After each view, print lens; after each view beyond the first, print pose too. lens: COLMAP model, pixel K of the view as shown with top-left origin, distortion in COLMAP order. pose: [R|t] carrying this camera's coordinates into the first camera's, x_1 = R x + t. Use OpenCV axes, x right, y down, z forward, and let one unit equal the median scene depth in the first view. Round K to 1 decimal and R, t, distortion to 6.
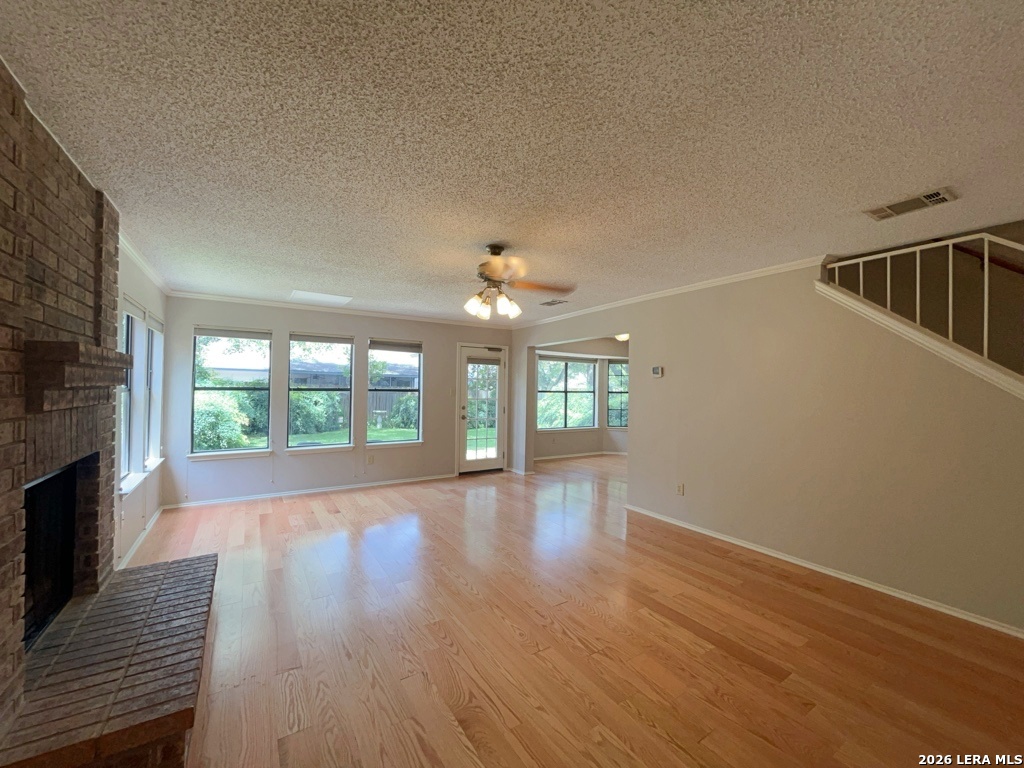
lens RADIAL K [[413.0, 0, 516.0], [0, 413.0, 384.4], [0, 0, 1]] dist [-0.003275, -0.000290]
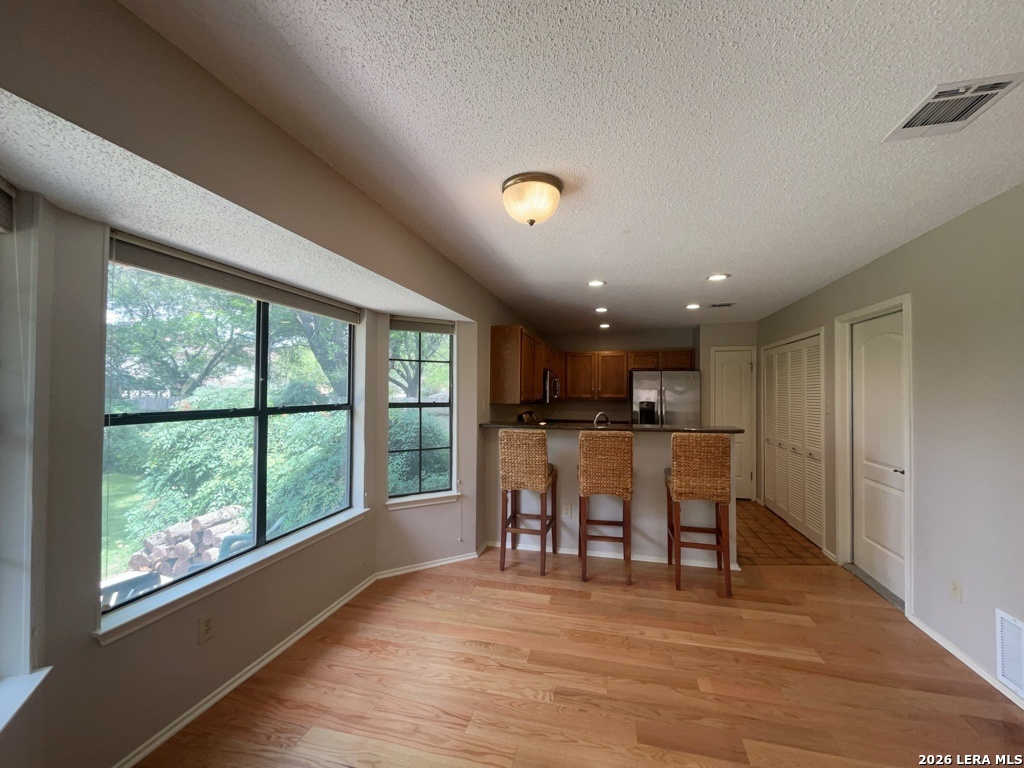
lens RADIAL K [[413.0, 0, 513.5], [0, 413.0, 385.7], [0, 0, 1]] dist [-0.003275, -0.000290]
pose [[0.730504, -0.003493, 0.682900, 0.075343], [-0.001882, 0.999973, 0.007128, -0.000931], [-0.682906, -0.006492, 0.730478, 0.909632]]
